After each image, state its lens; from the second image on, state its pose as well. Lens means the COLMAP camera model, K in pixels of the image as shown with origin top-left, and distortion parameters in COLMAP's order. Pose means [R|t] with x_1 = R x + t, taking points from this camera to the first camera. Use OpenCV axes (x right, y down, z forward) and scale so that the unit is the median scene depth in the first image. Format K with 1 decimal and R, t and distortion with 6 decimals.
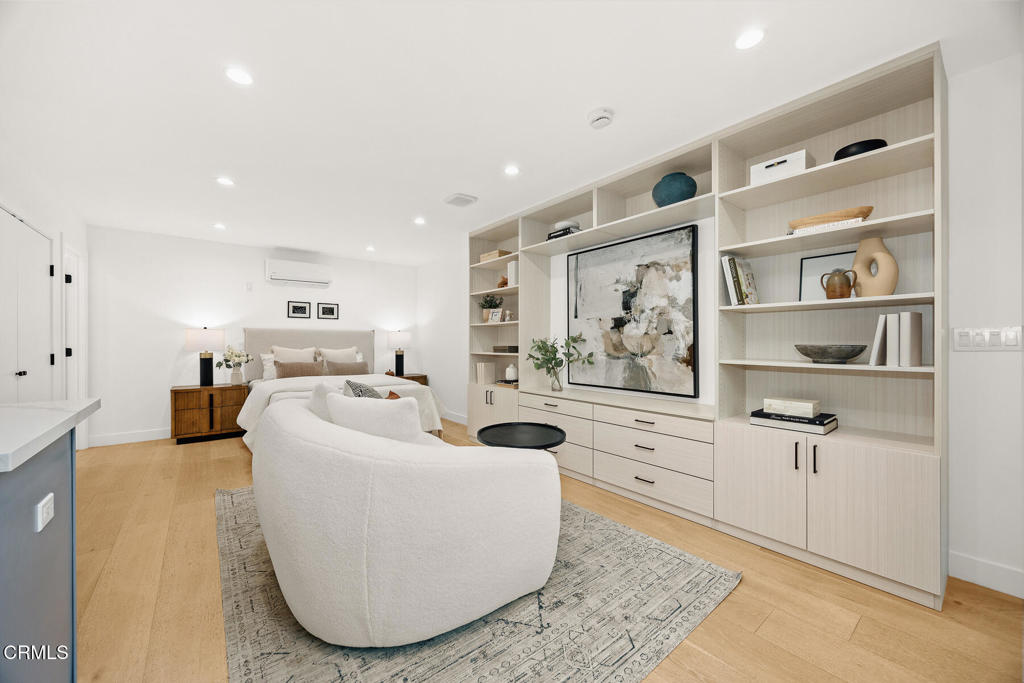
lens RADIAL K [[395.2, 0, 514.1], [0, 395.2, 342.0], [0, 0, 1]] dist [-0.000304, -0.000048]
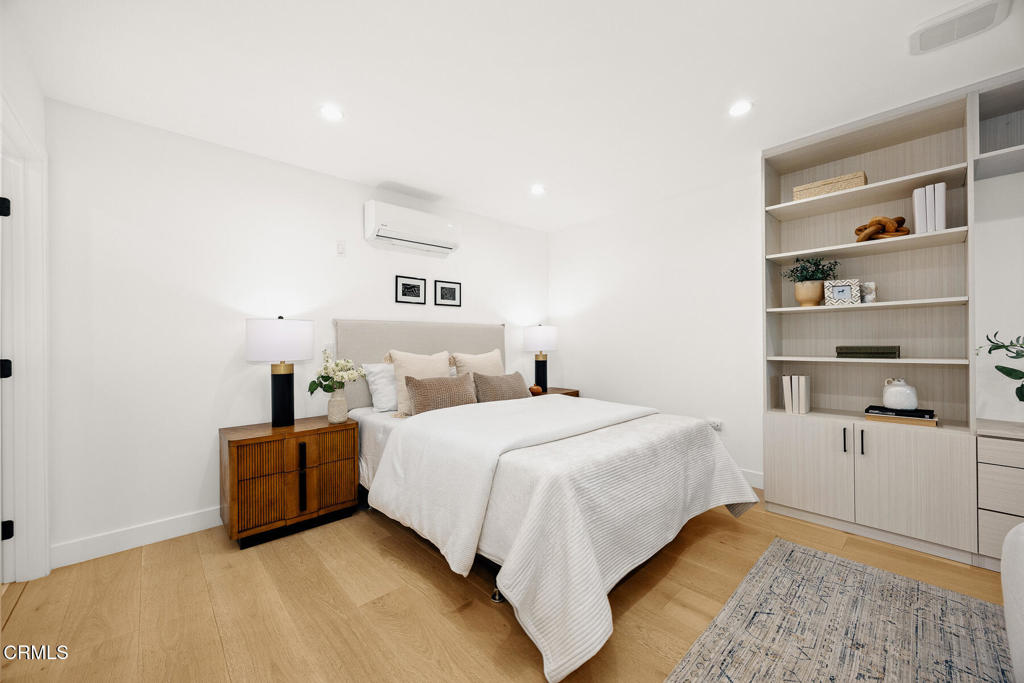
lens RADIAL K [[395.2, 0, 510.9], [0, 395.2, 341.6], [0, 0, 1]] dist [-0.000304, -0.000048]
pose [[0.996724, -0.008202, 0.080456, -0.489580], [0.008324, 0.999965, -0.001182, -0.000137], [-0.080443, 0.001848, 0.996757, 0.420341]]
